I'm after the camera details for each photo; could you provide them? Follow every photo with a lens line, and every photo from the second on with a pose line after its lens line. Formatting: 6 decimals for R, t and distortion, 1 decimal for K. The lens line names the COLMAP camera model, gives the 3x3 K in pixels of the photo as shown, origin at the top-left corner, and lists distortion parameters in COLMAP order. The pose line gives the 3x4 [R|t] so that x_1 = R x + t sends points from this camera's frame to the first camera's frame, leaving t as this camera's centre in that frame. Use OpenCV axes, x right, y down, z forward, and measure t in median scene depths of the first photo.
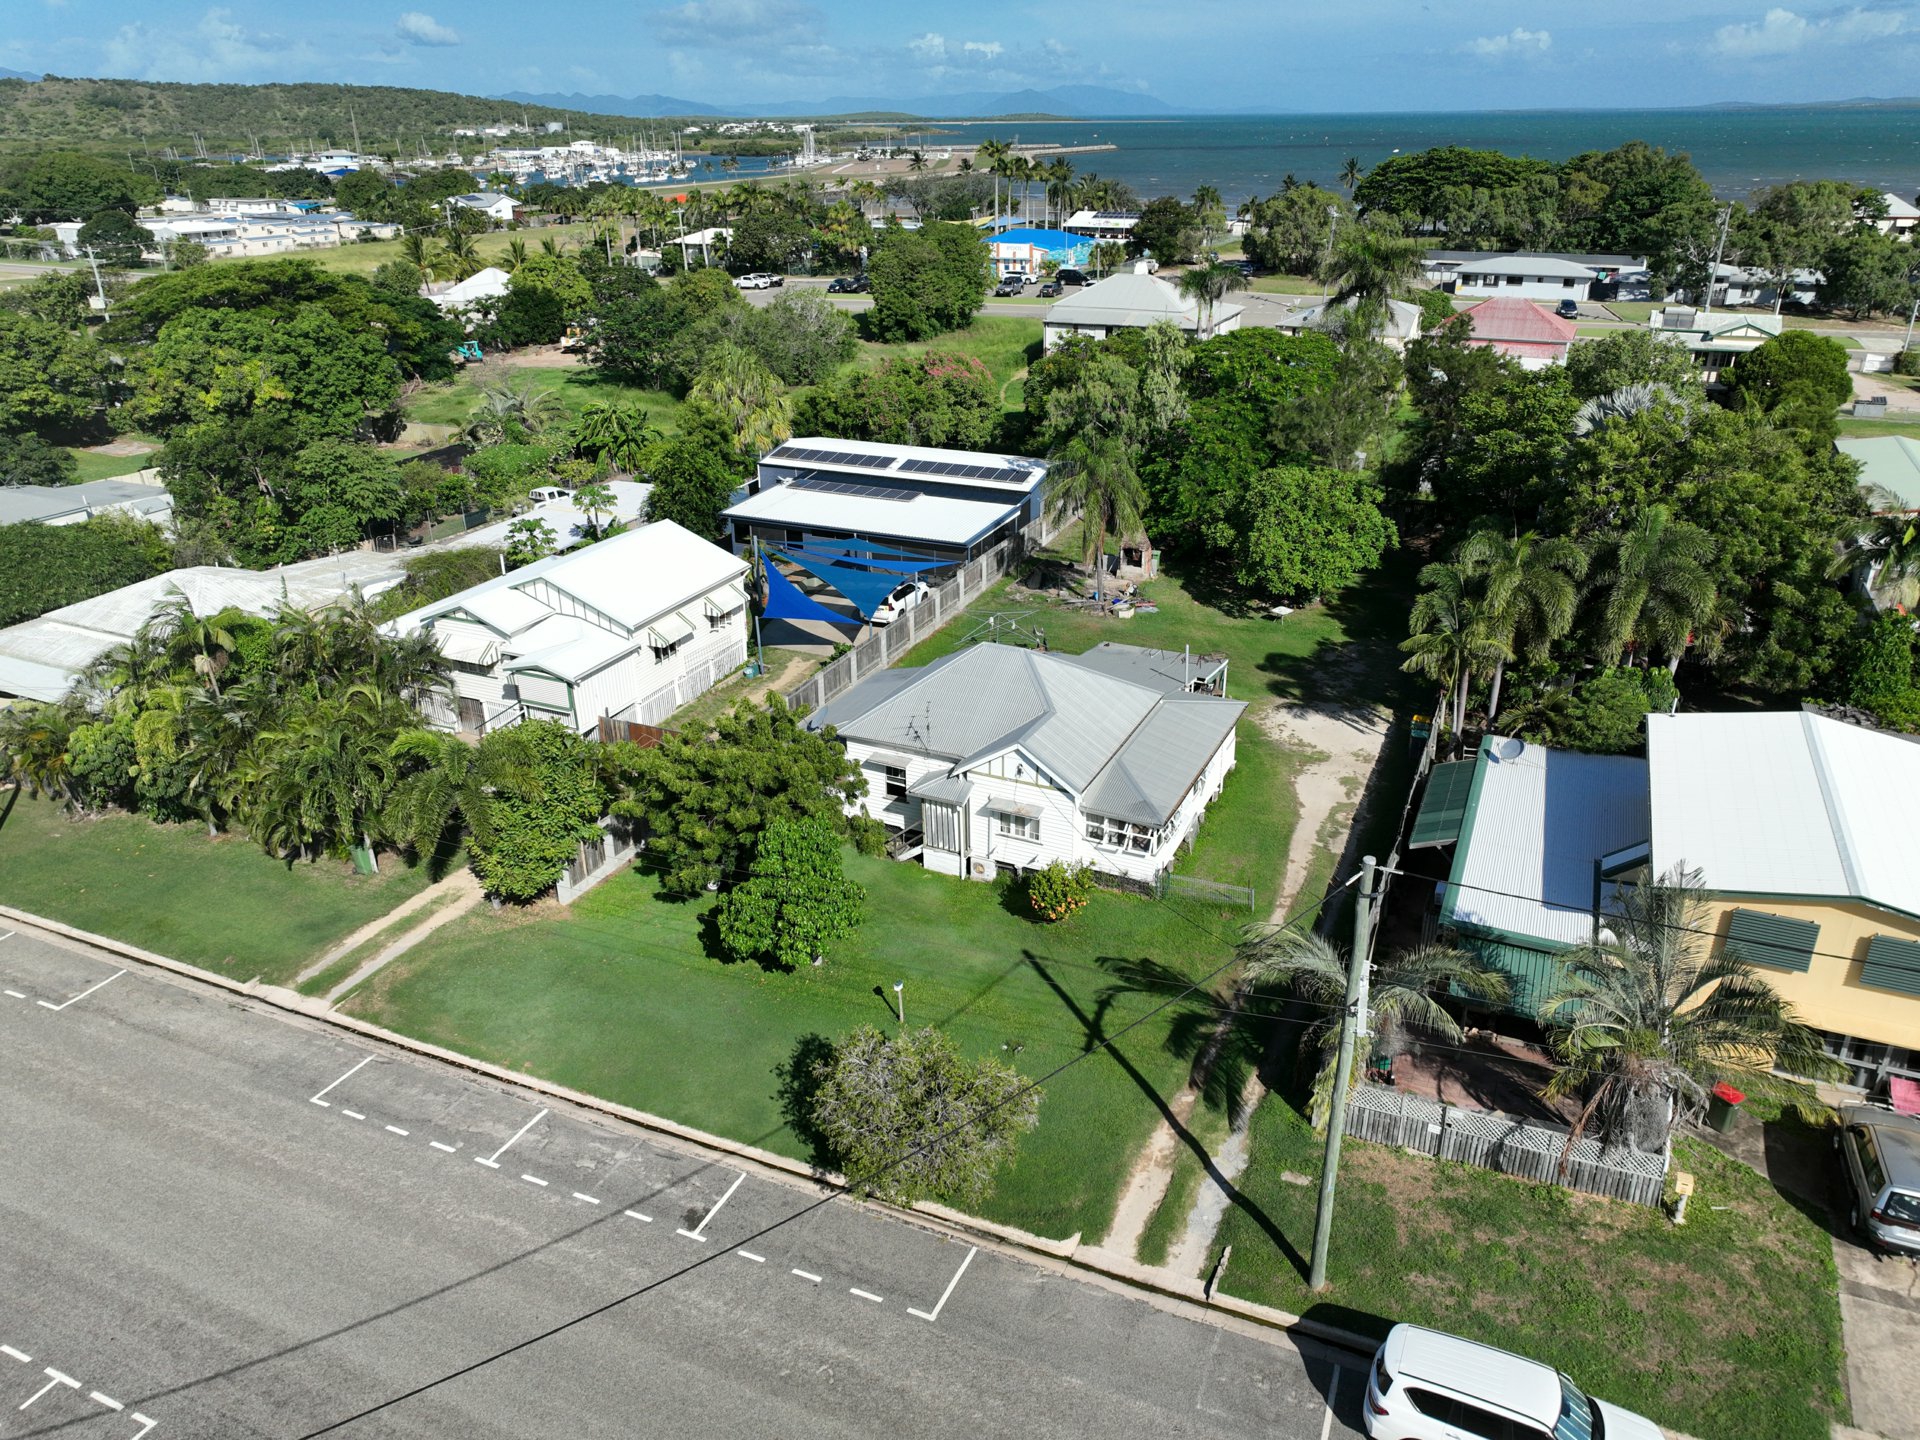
lens RADIAL K [[1348.0, 0, 960.0], [0, 1348.0, 720.0], [0, 0, 1]] dist [-0.005722, 0.028274]
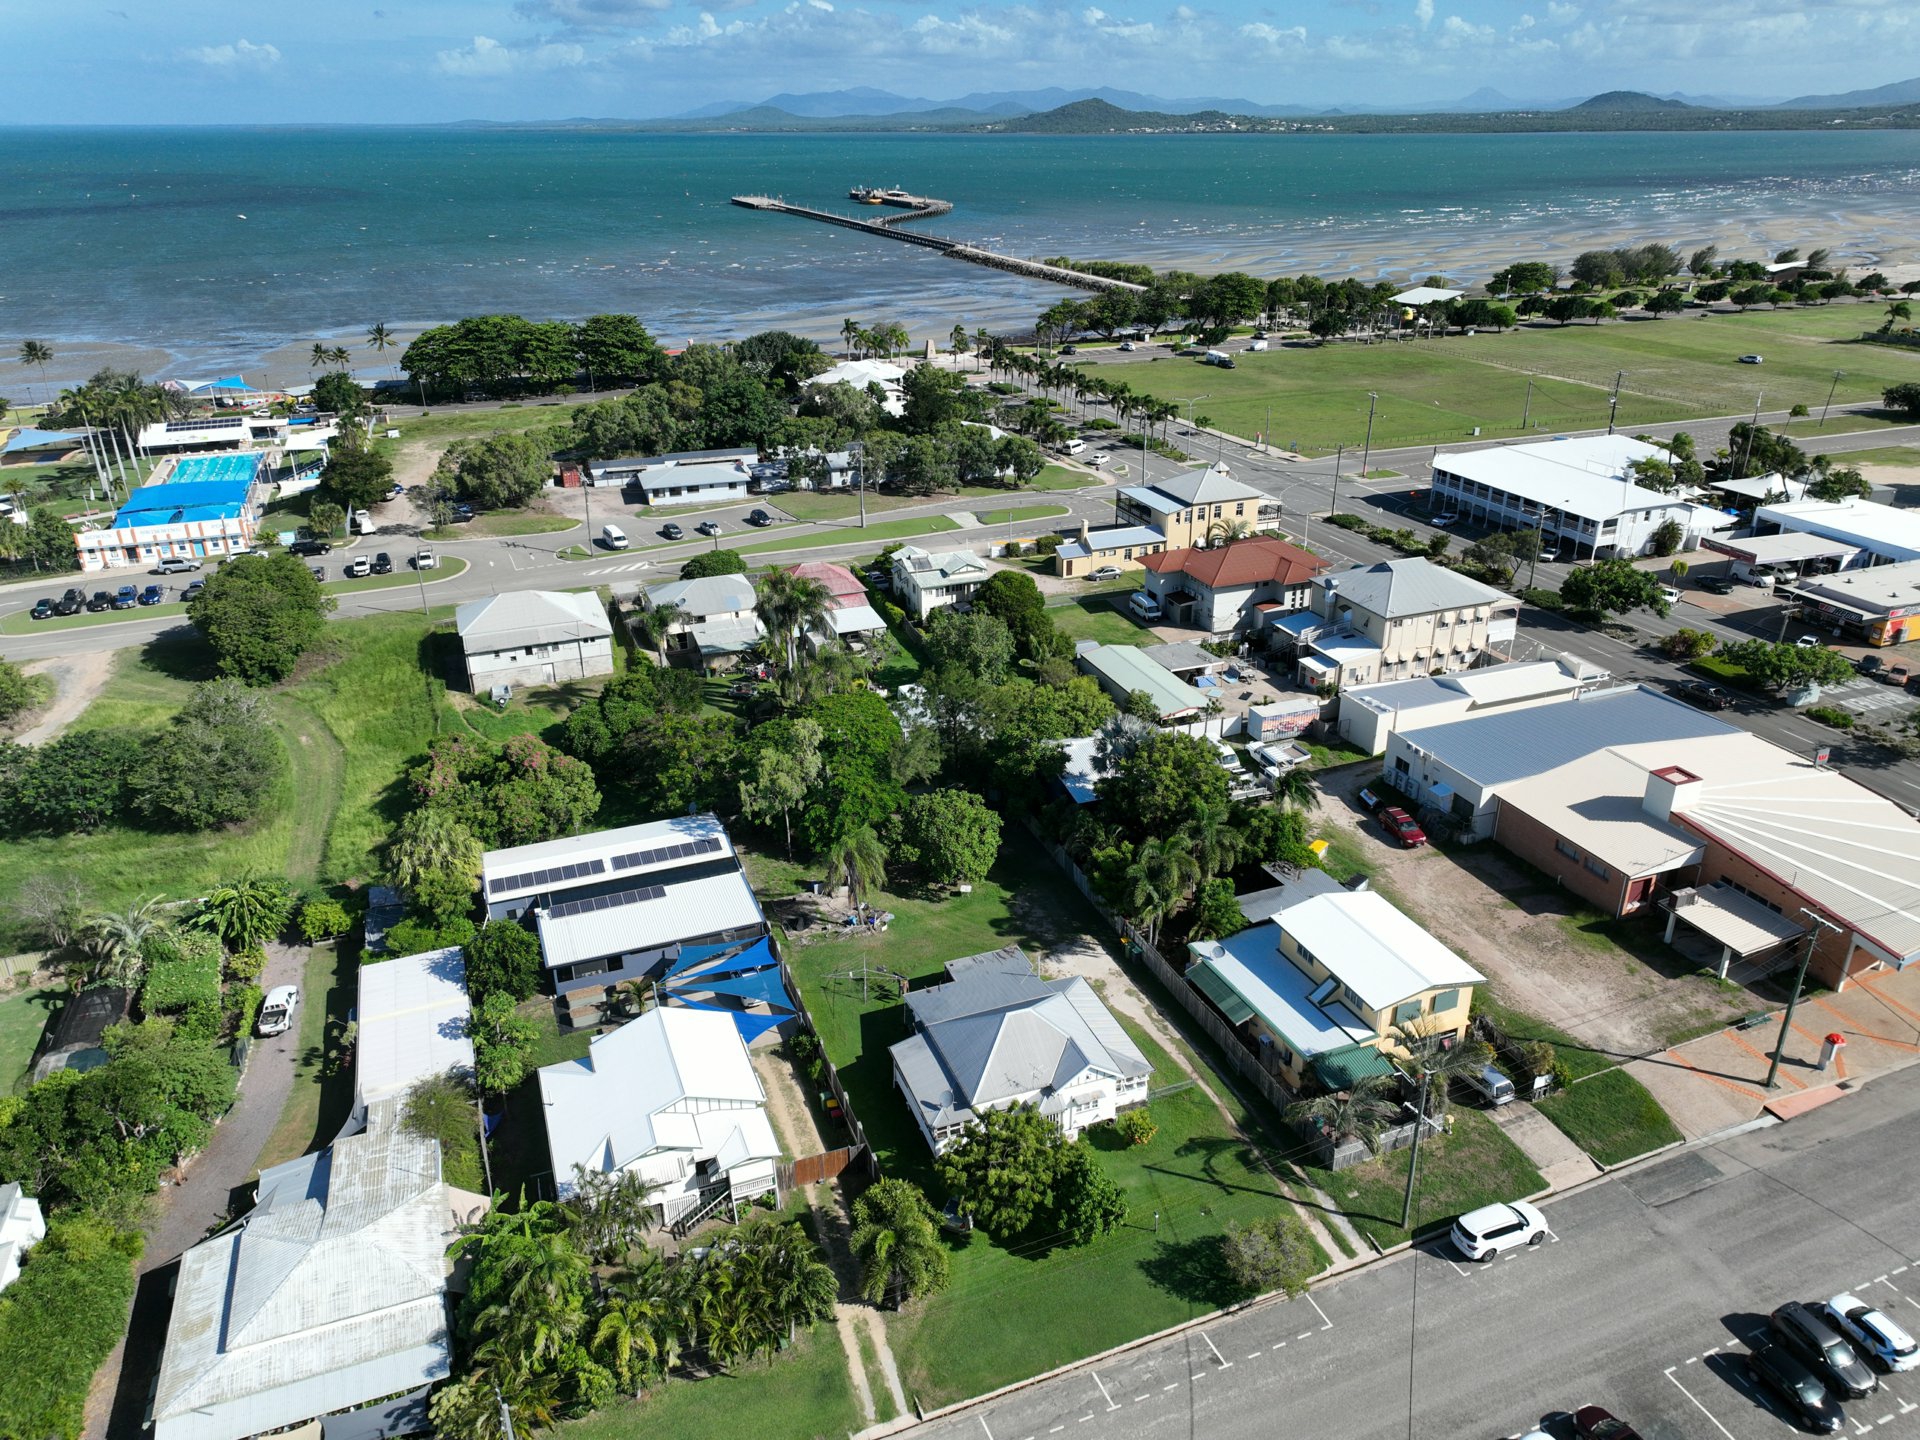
lens RADIAL K [[1348.0, 0, 960.0], [0, 1348.0, 720.0], [0, 0, 1]] dist [-0.005722, 0.028274]
pose [[0.698193, -0.290991, 0.654103, -1.007136], [0.296771, 0.949108, 0.105454, -0.593021], [-0.651501, 0.120491, 0.749018, -0.280997]]
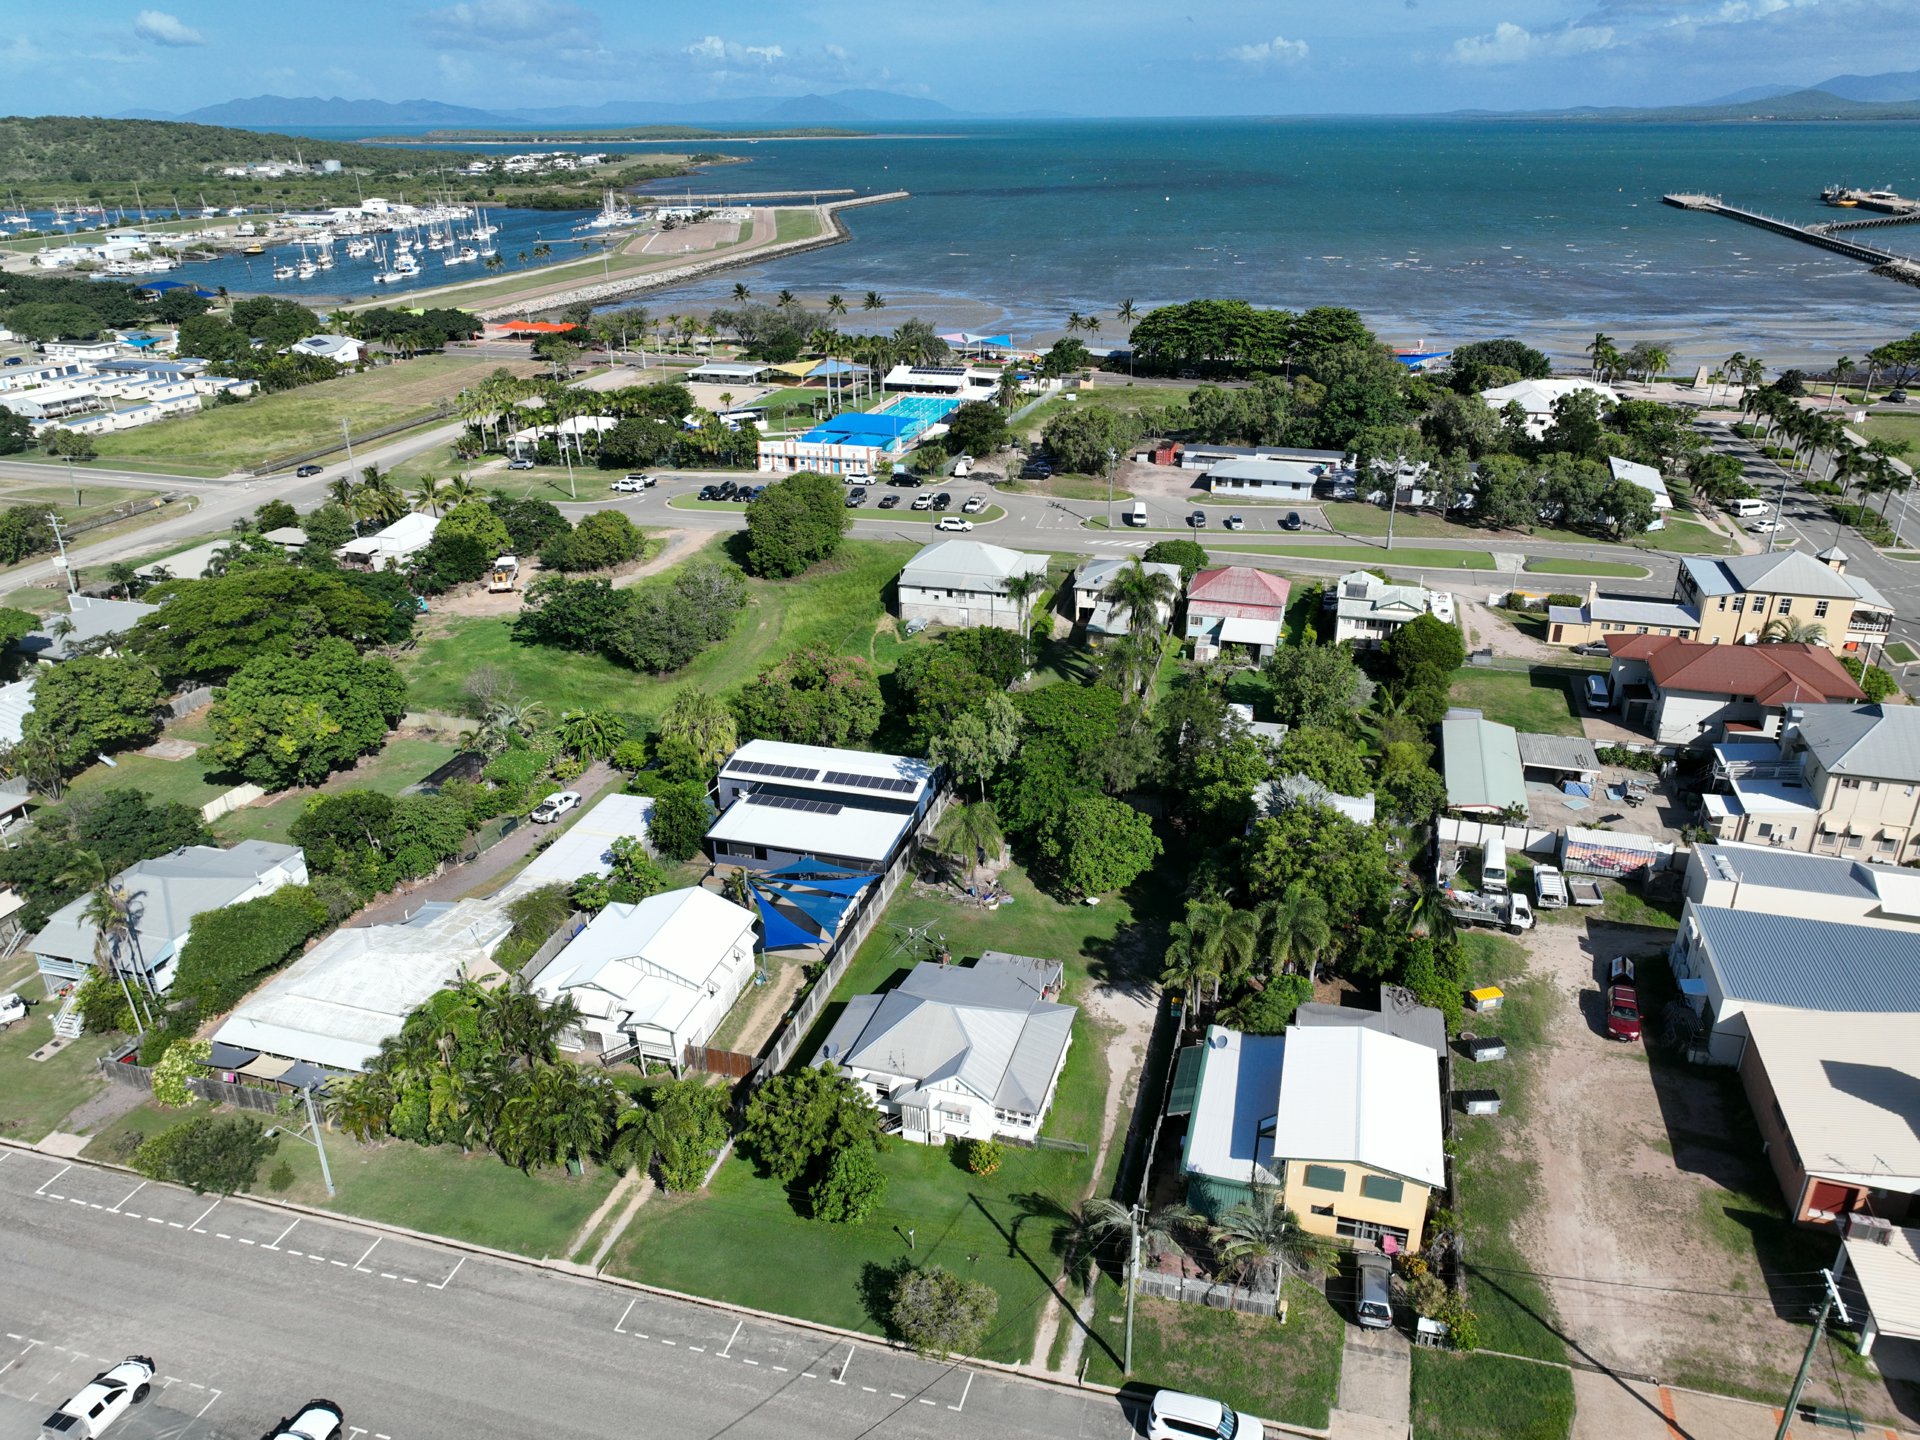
lens RADIAL K [[1347.7, 0, 960.0], [0, 1347.7, 720.0], [0, 0, 1]] dist [0.003038, 0.011401]
pose [[0.989404, -0.060116, 0.132155, -0.143949], [0.060461, 0.998170, 0.001405, -0.406776], [-0.131998, 0.006600, 0.991228, -0.710235]]
